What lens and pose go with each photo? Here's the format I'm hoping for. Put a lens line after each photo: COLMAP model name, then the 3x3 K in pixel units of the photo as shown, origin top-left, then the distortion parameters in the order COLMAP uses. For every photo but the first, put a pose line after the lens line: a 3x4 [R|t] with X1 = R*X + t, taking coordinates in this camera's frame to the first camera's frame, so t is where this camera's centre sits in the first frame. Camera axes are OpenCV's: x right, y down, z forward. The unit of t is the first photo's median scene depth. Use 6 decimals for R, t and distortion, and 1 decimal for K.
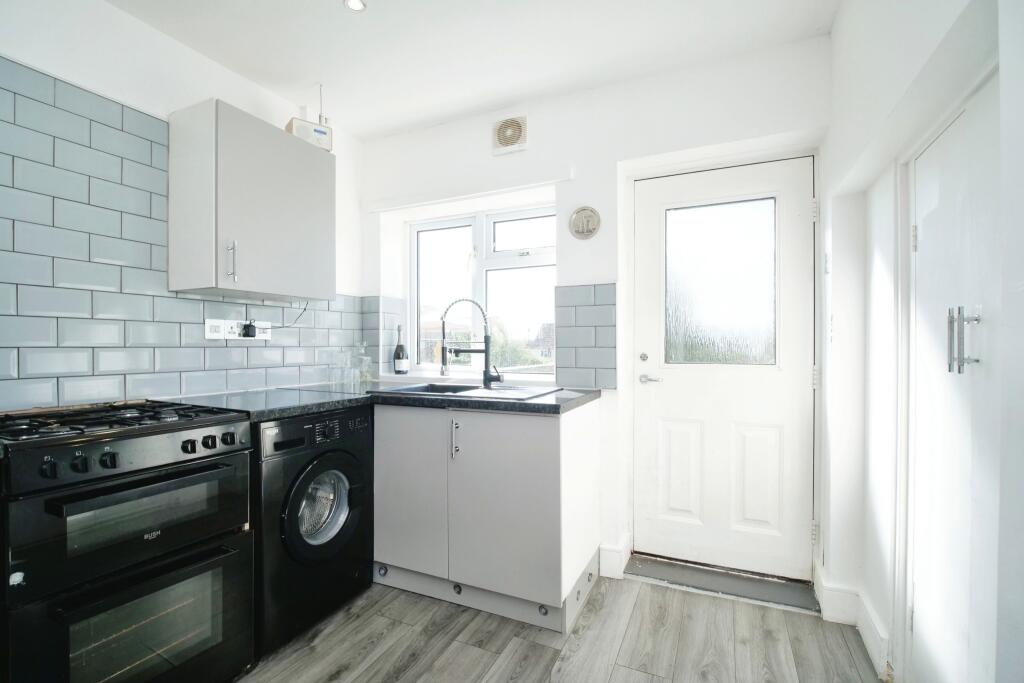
lens RADIAL K [[461.3, 0, 507.3], [0, 461.3, 345.2], [0, 0, 1]] dist [-0.016129, 0.000038]
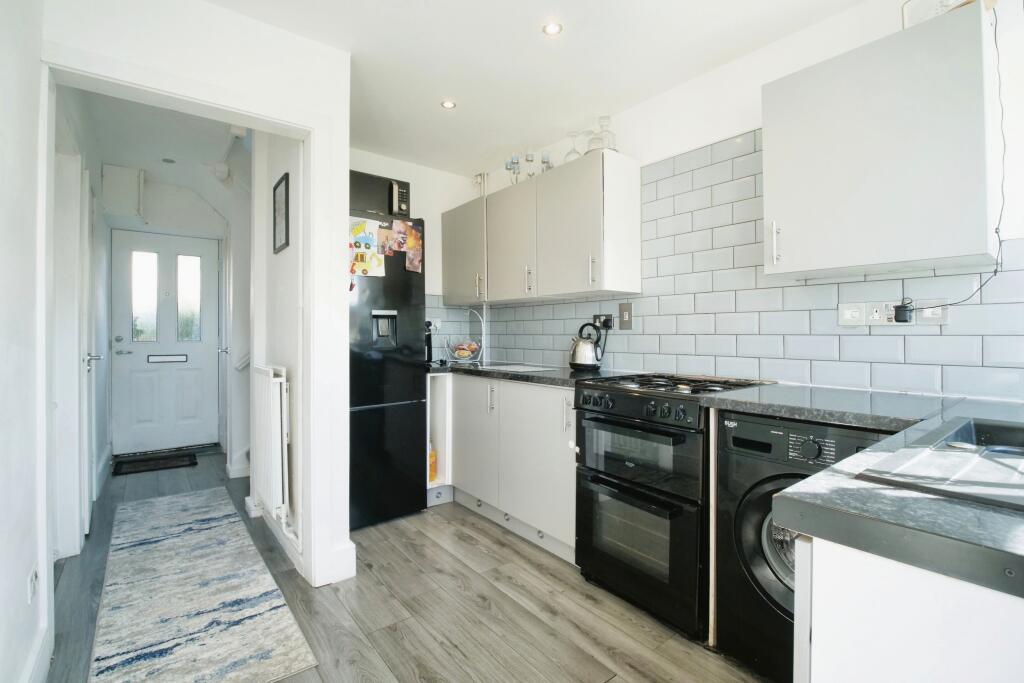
lens RADIAL K [[461.3, 0, 511.9], [0, 461.3, 337.3], [0, 0, 1]] dist [-0.016129, 0.000038]
pose [[-0.436783, 0.003918, -0.899559, 0.386154], [-0.001750, 0.999985, 0.005205, 0.004823], [0.899565, 0.003847, -0.436769, 0.728000]]
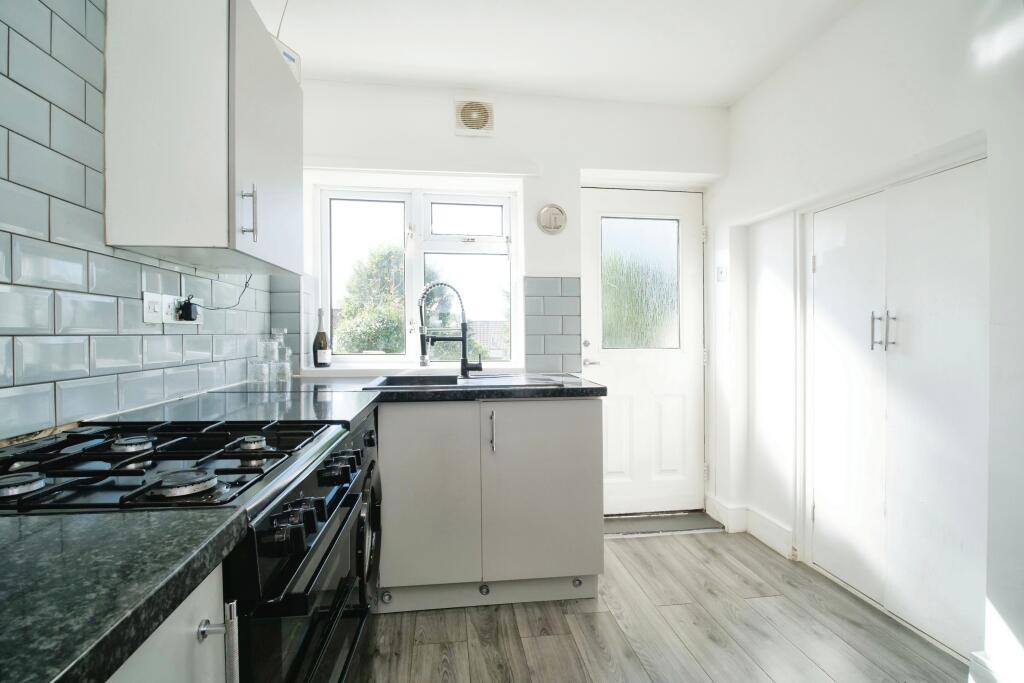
lens RADIAL K [[461.3, 0, 496.3], [0, 461.3, 332.9], [0, 0, 1]] dist [-0.016129, 0.000038]
pose [[0.847754, 0.002709, 0.530382, -0.540345], [-0.002738, 0.999996, -0.000731, 0.000601], [-0.530382, -0.000833, 0.847758, 0.166364]]
